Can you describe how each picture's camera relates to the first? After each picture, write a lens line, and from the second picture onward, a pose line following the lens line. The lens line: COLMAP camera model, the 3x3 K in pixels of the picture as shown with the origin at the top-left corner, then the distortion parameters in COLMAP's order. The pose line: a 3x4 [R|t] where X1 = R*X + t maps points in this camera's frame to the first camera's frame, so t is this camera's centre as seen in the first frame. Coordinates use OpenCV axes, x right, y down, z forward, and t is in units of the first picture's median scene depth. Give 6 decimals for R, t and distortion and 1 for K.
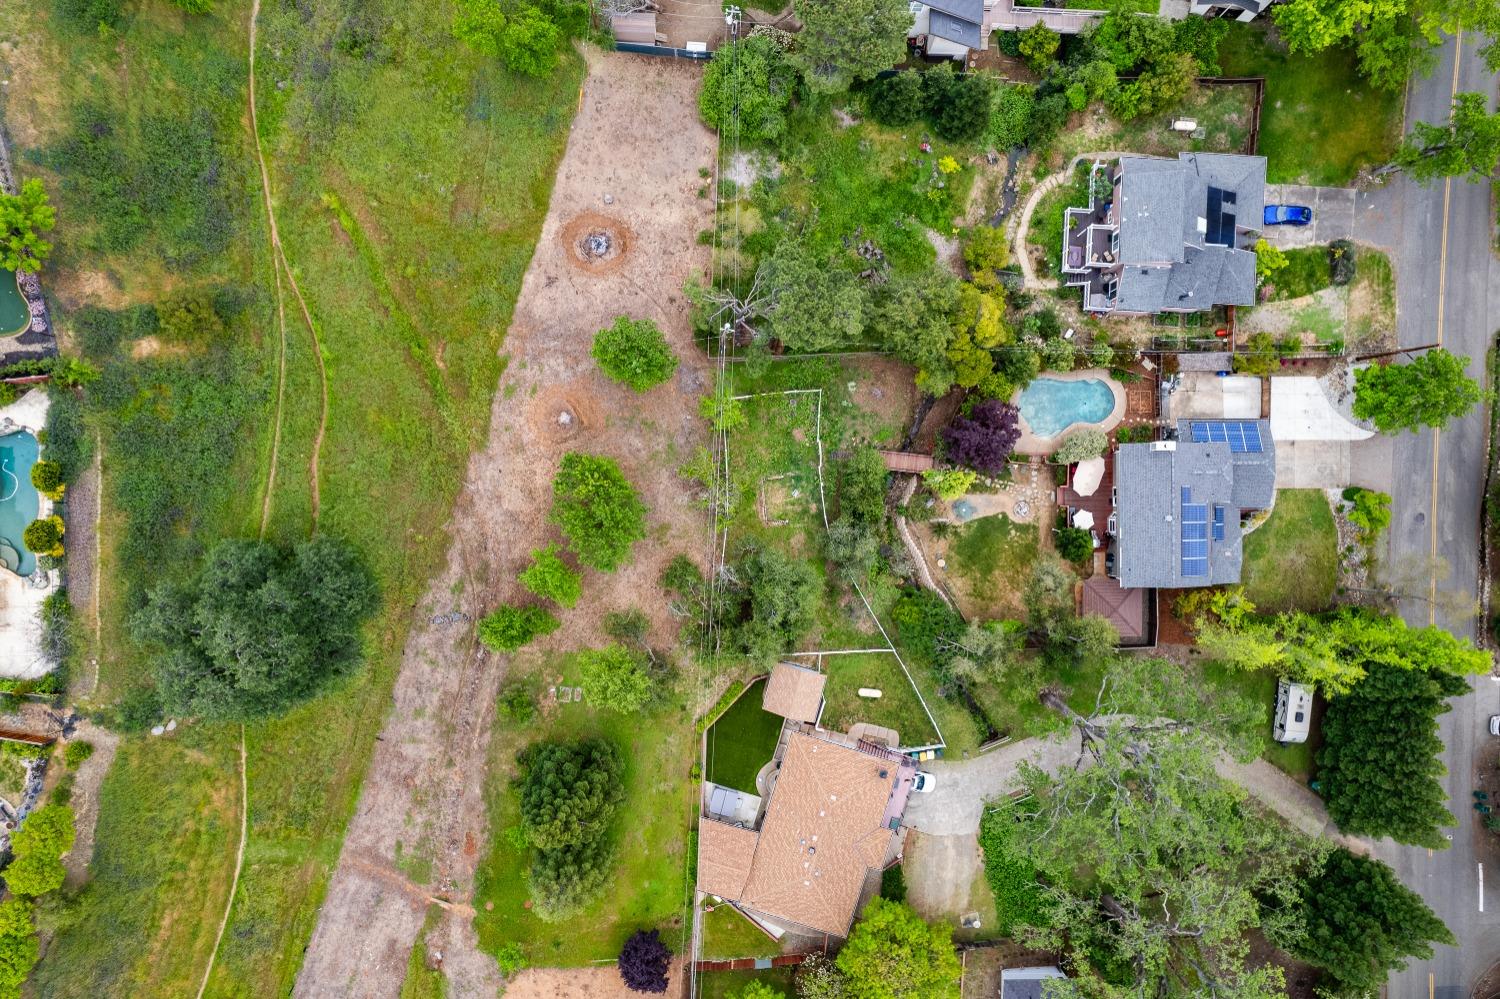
lens RADIAL K [[960.1, 0, 756.2], [0, 960.1, 501.4], [0, 0, 1]] dist [-0.078357, 0.071374]
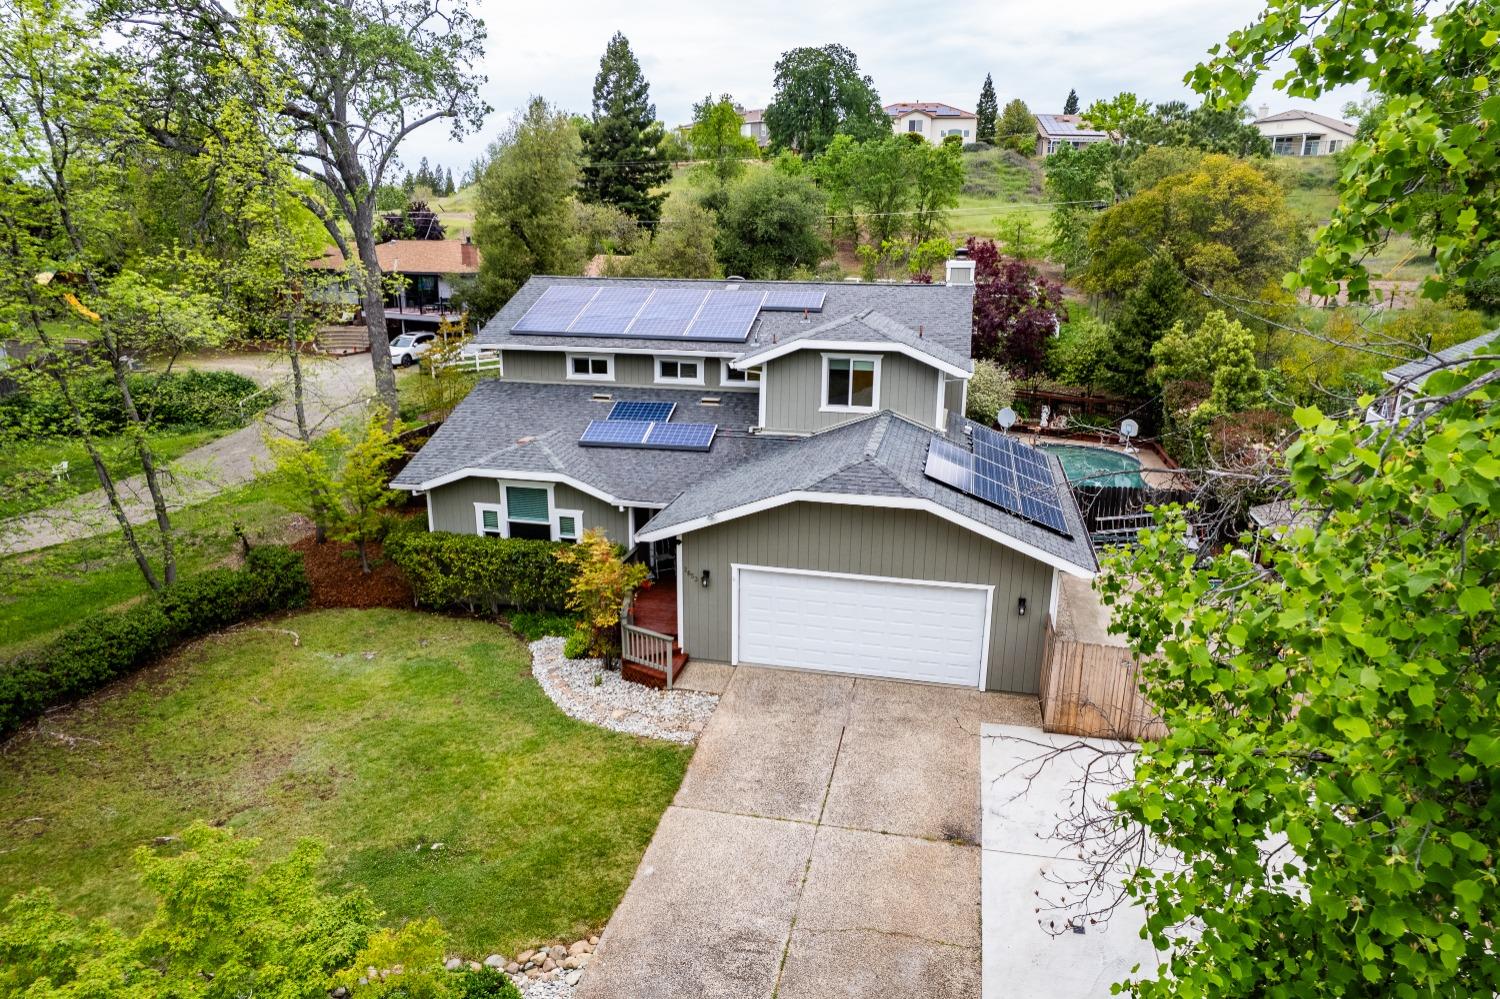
lens RADIAL K [[960.1, 0, 746.4], [0, 960.1, 505.1], [0, 0, 1]] dist [-0.078357, 0.071374]
pose [[-0.226596, 0.271996, -0.935239, 0.709572], [-0.973909, -0.075532, 0.213998, -0.057345], [-0.012434, 0.959330, 0.282015, 0.913625]]
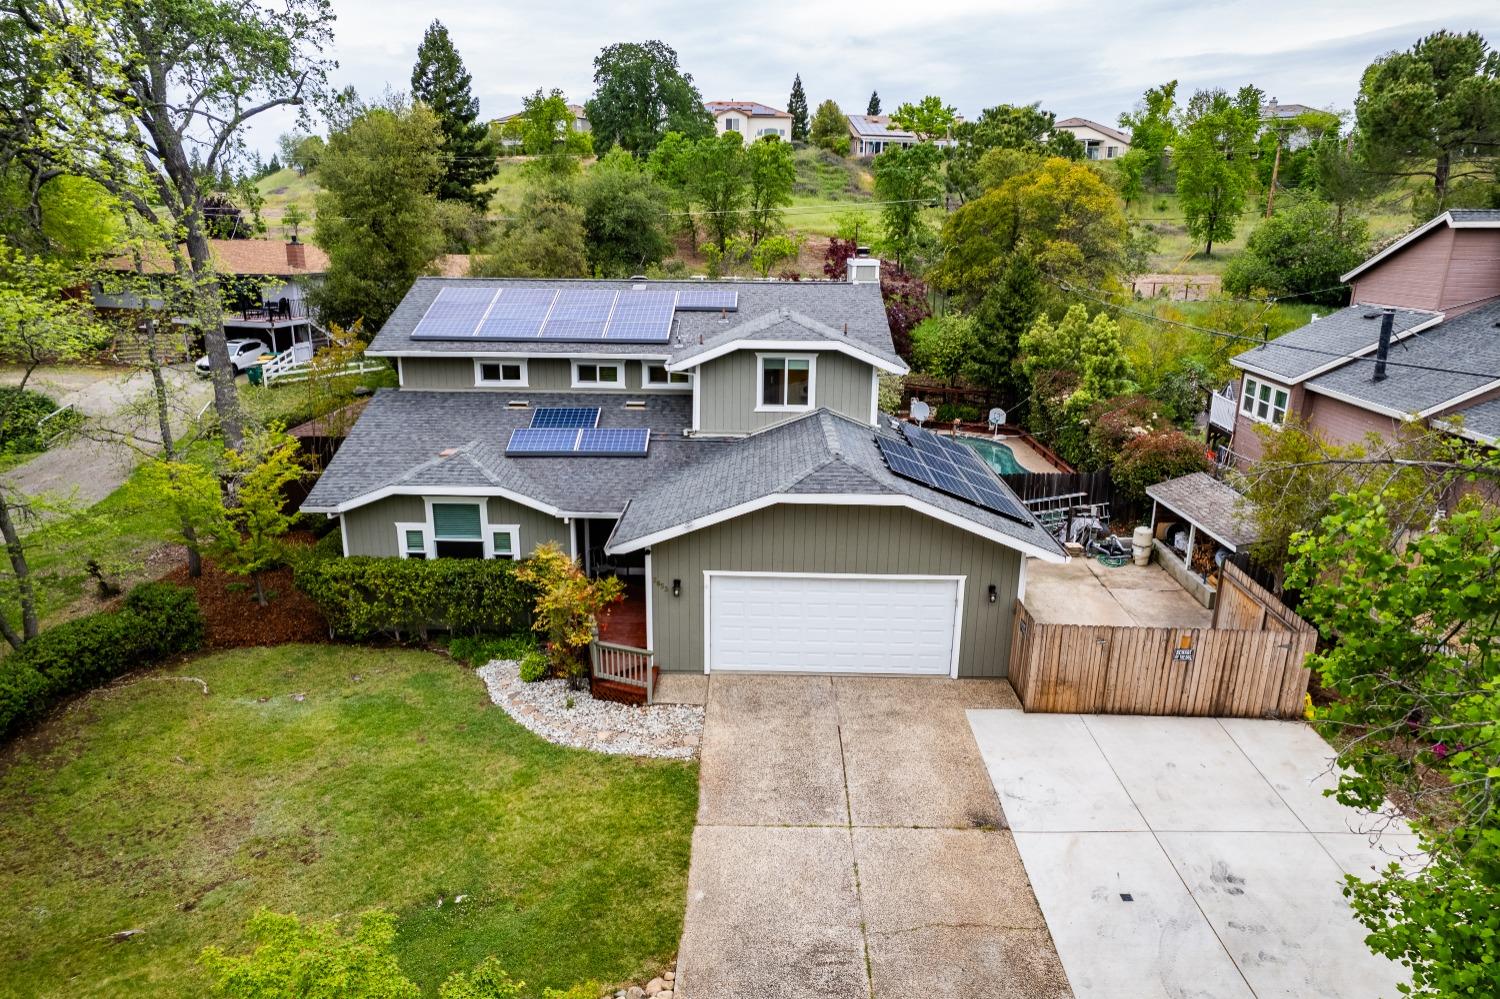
lens RADIAL K [[960.1, 0, 746.8], [0, 960.1, 506.6], [0, 0, 1]] dist [-0.078357, 0.071374]
pose [[-0.025727, 0.282513, -0.958918, 0.710072], [-0.999519, -0.023864, 0.019786, -0.024298], [-0.017294, 0.958967, 0.282991, 0.913769]]
